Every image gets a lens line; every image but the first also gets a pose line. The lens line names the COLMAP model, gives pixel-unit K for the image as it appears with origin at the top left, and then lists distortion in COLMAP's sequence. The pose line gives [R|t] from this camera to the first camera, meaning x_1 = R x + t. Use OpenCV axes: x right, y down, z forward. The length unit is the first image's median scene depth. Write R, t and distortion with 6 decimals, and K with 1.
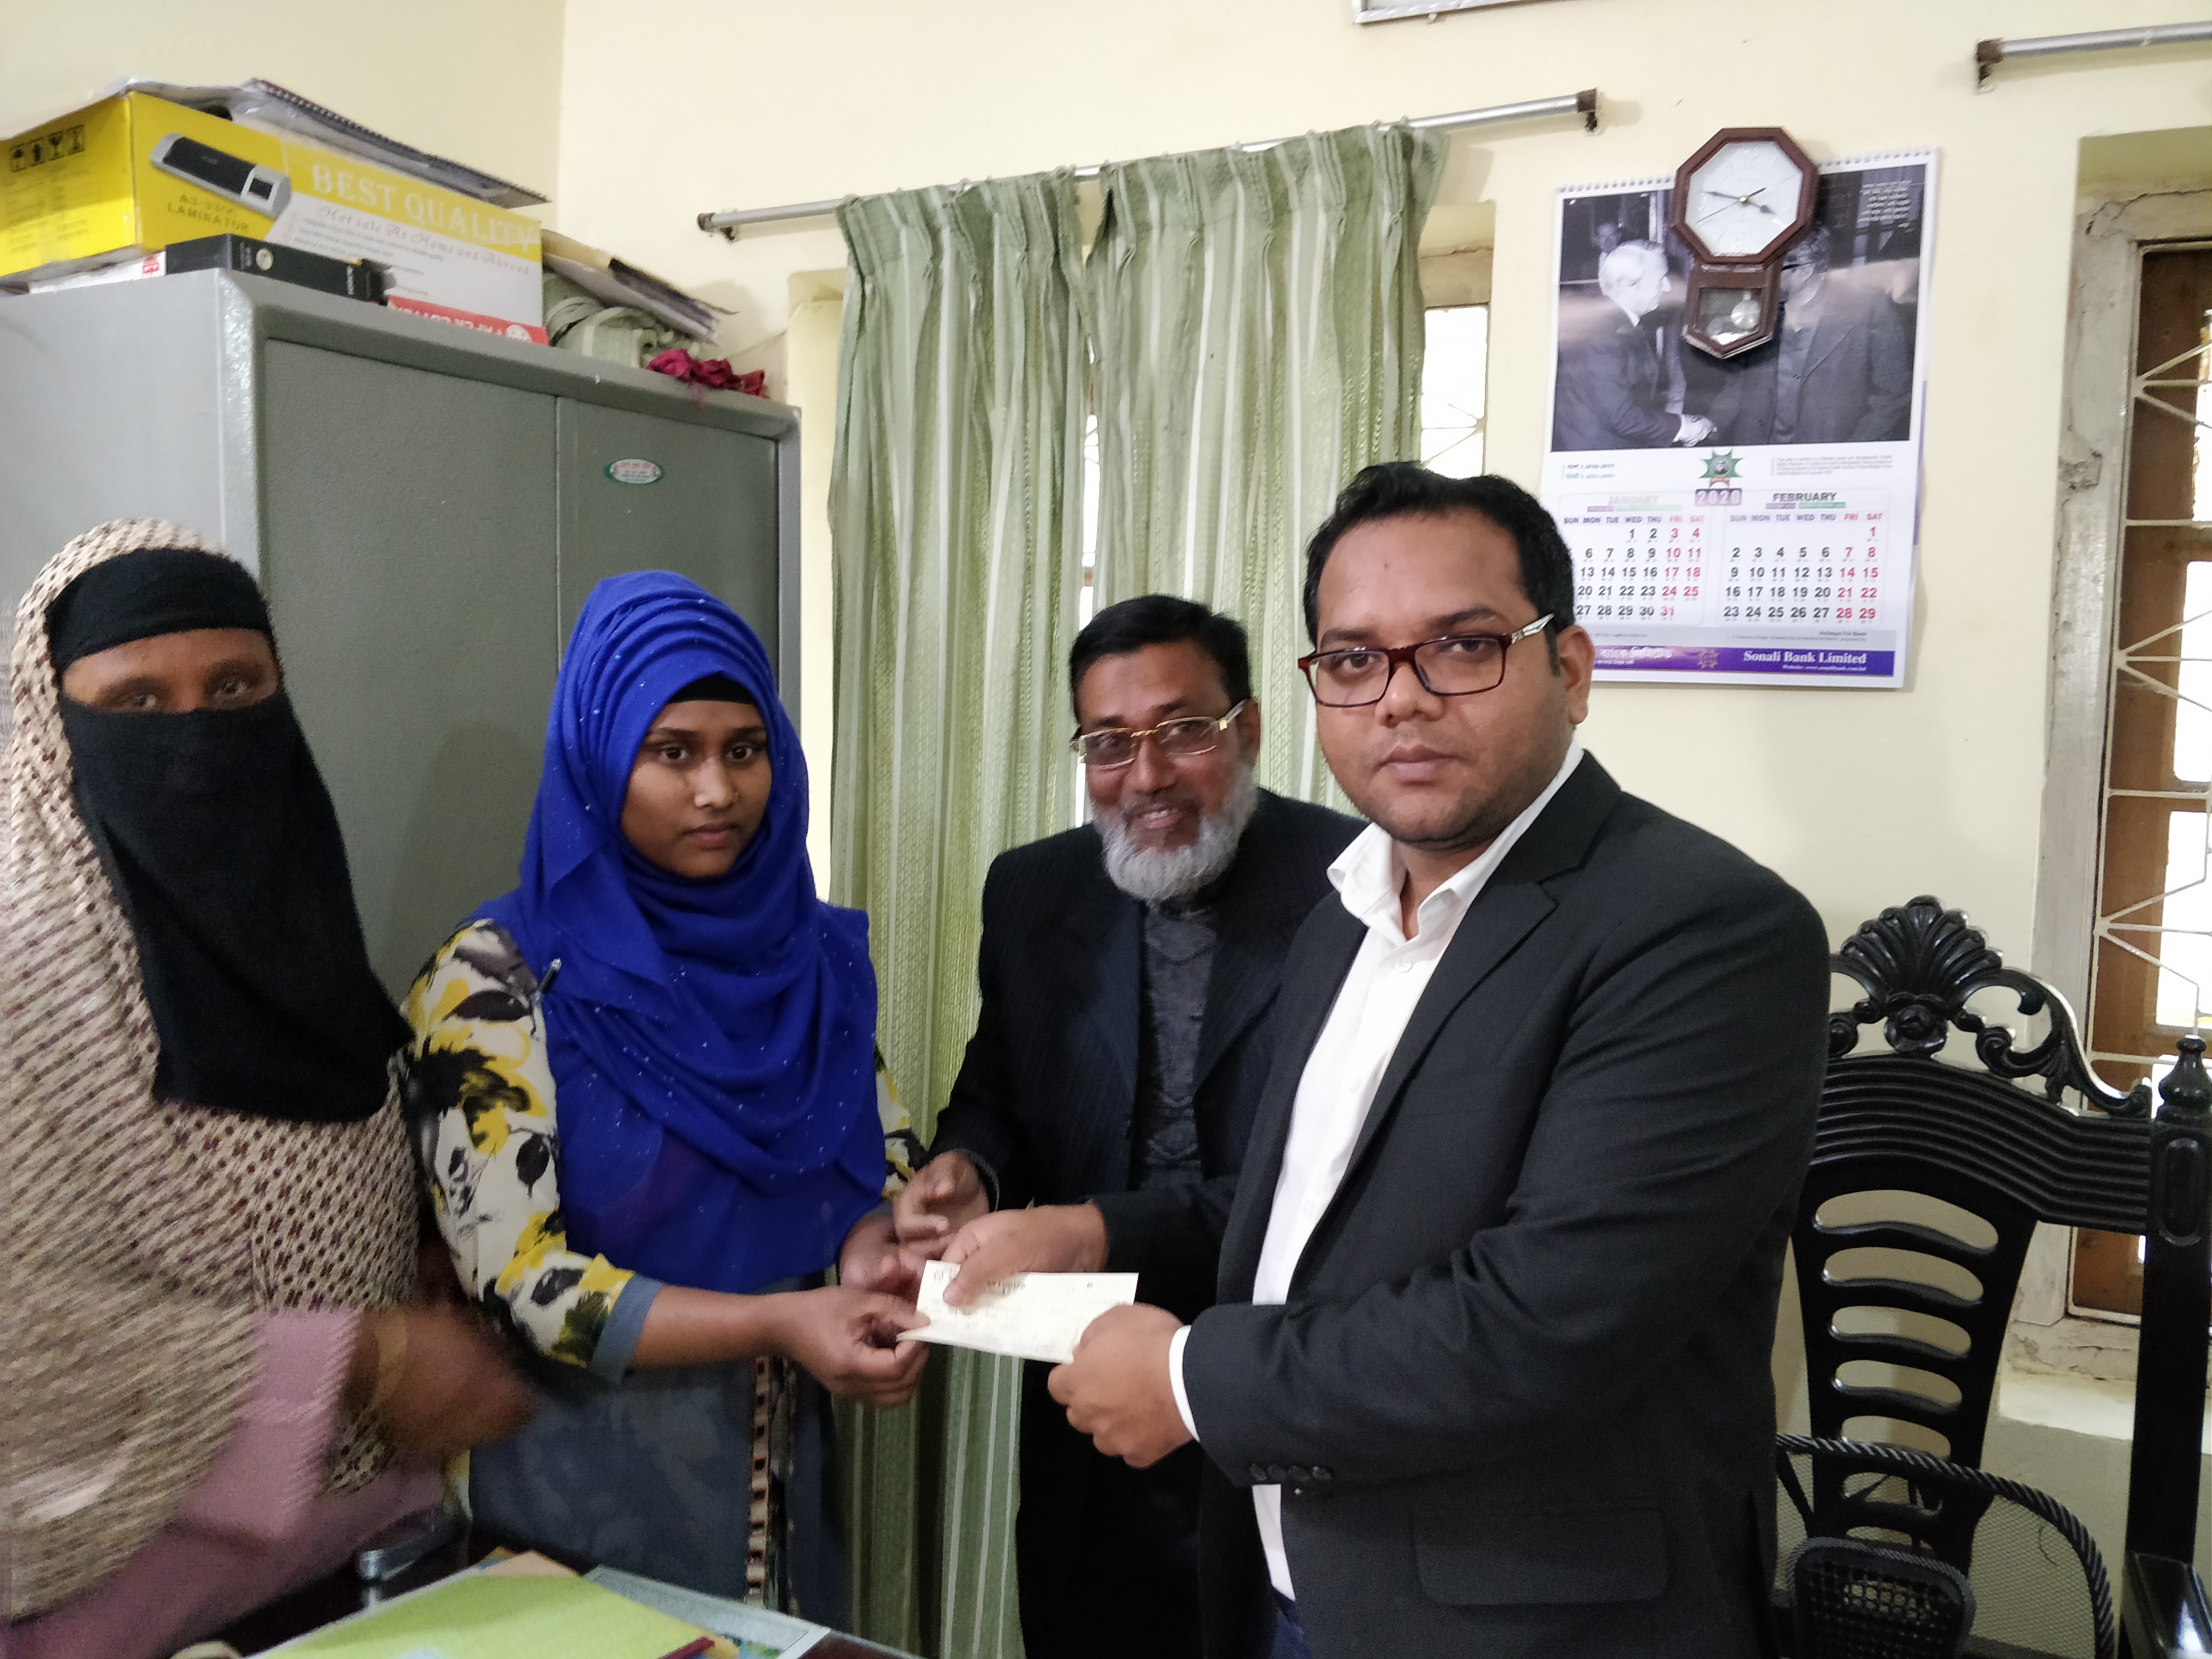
lens RADIAL K [[1816.3, 0, 1106.0], [0, 1816.3, 829.5], [0, 0, 1]] dist [0.011575, -0.039609]
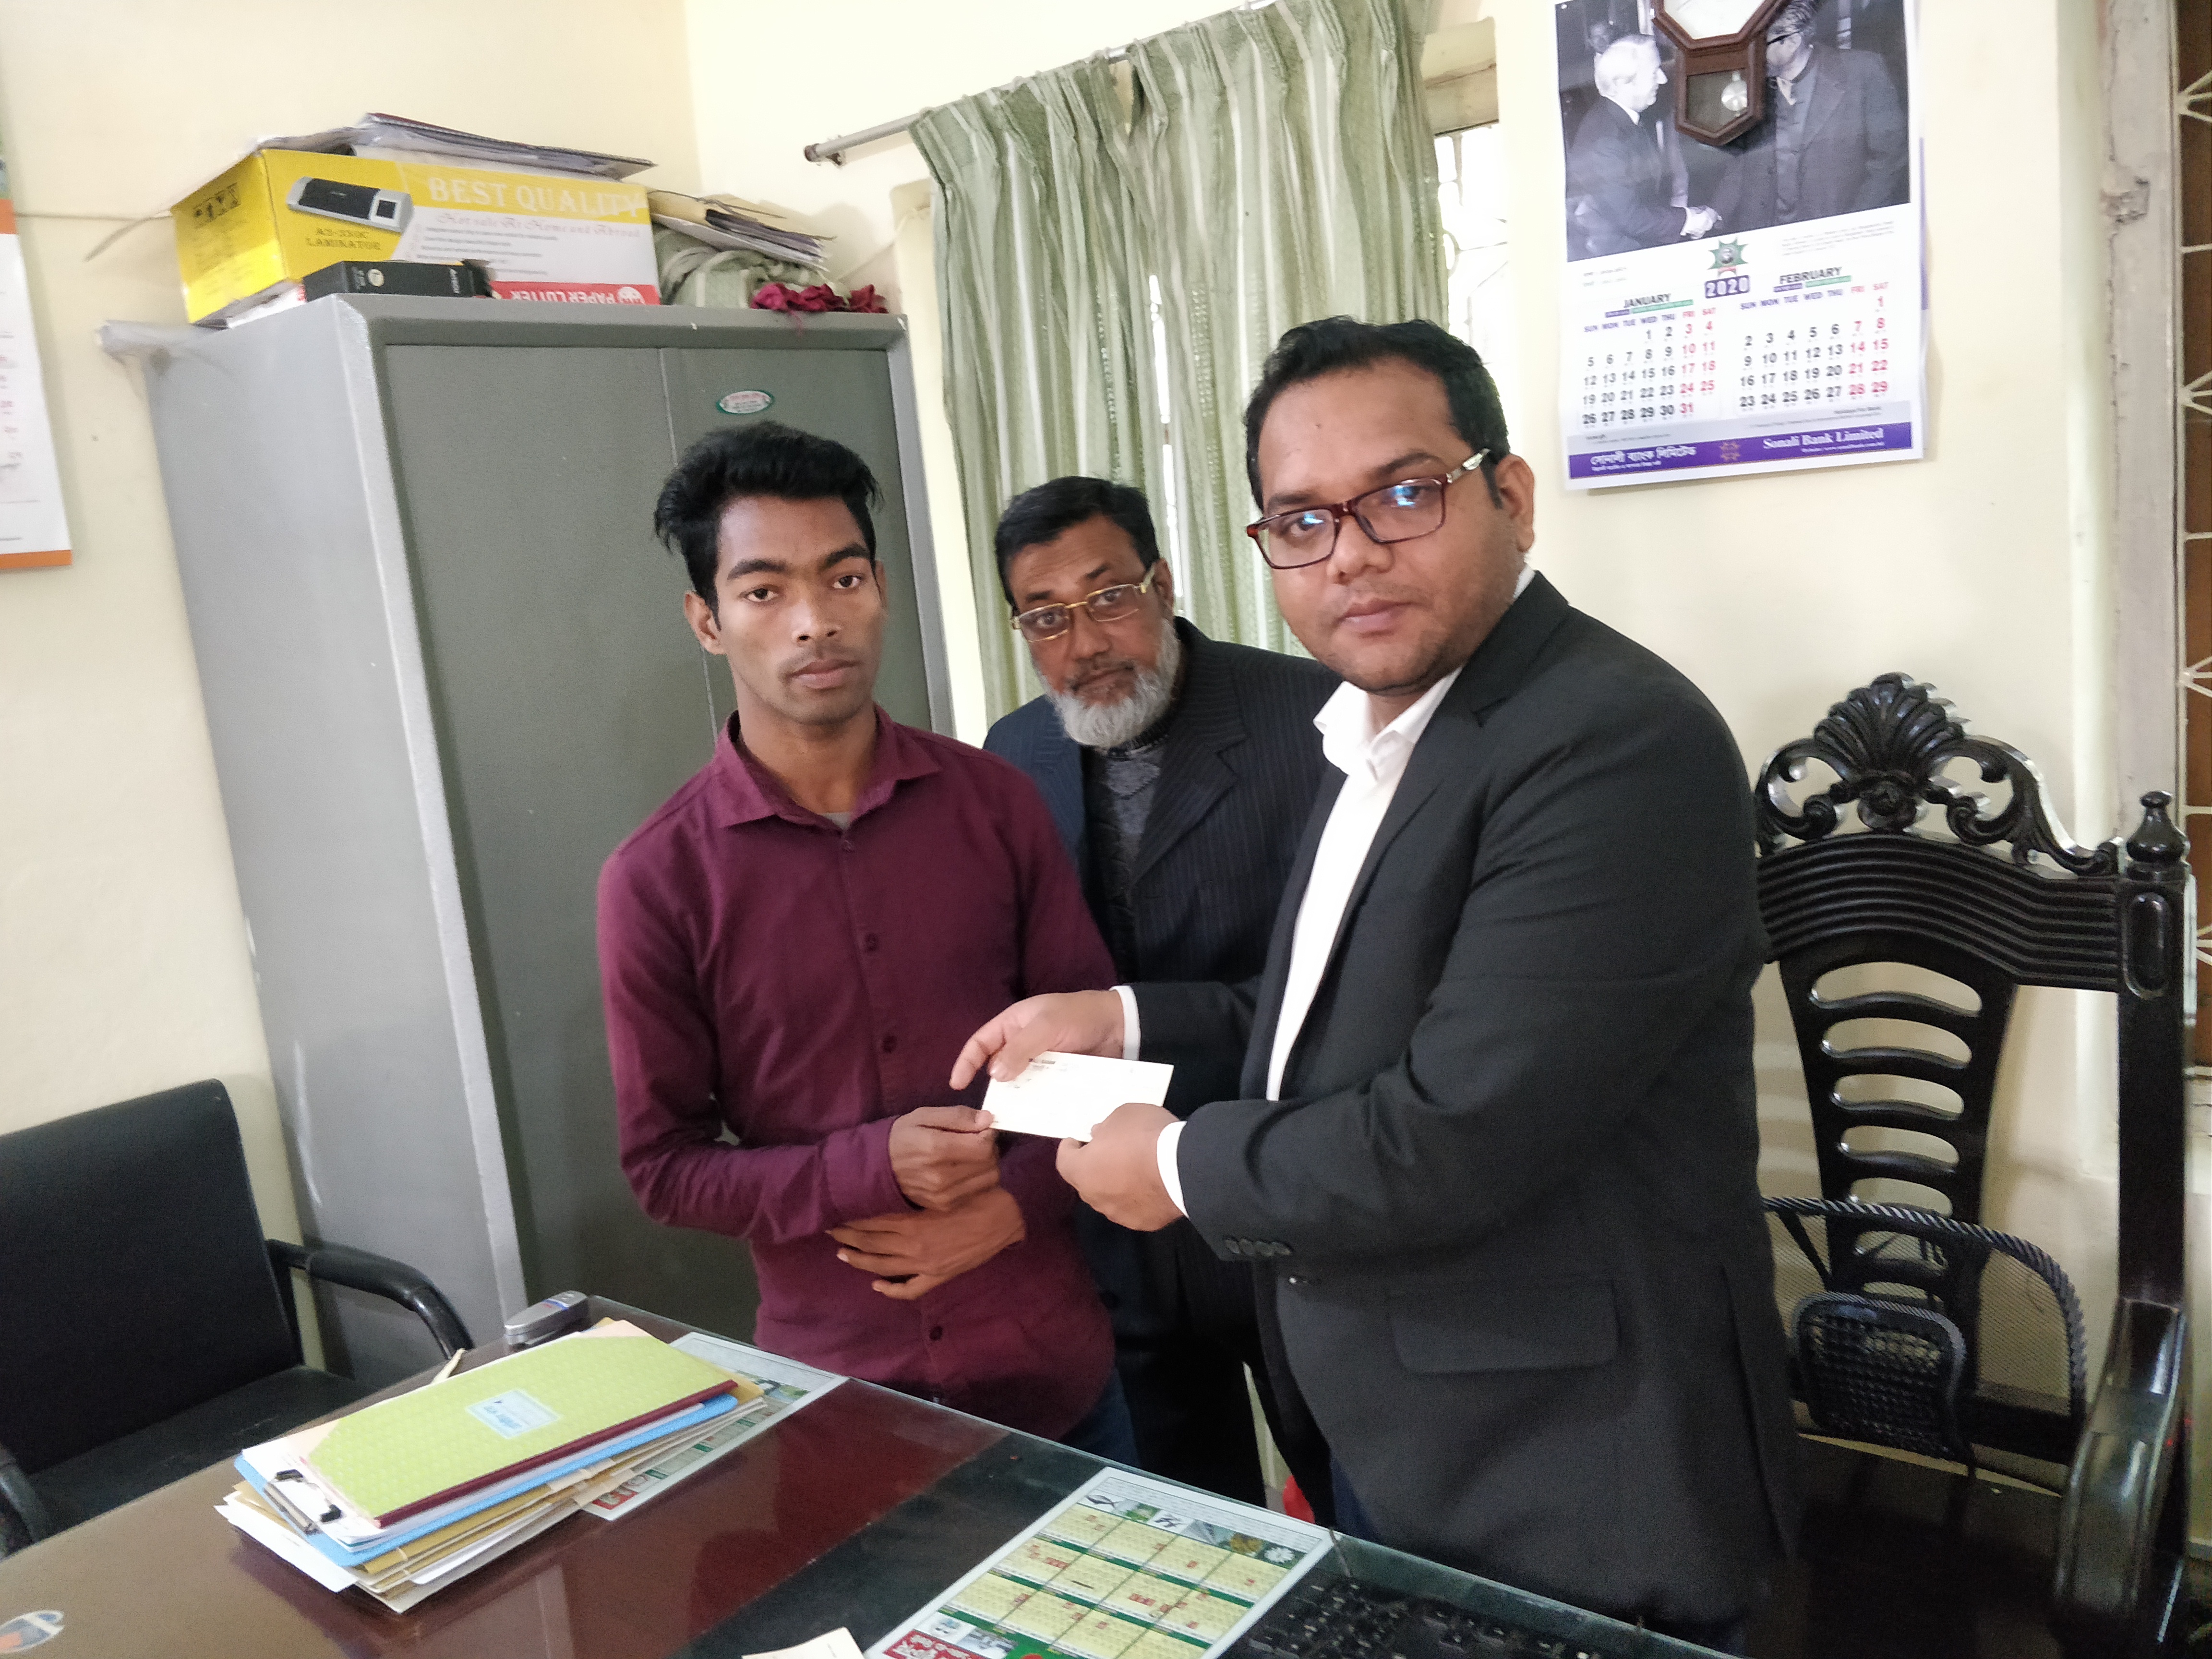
lens RADIAL K [[1805.6, 0, 1096.2], [0, 1805.6, 818.8], [0, 0, 1]] dist [0.017262, -0.047322]
pose [[0.970739, -0.084590, -0.224745, 0.197706], [0.103833, 0.991747, 0.075207, -0.003951], [0.216528, -0.096342, 0.971511, -0.066102]]
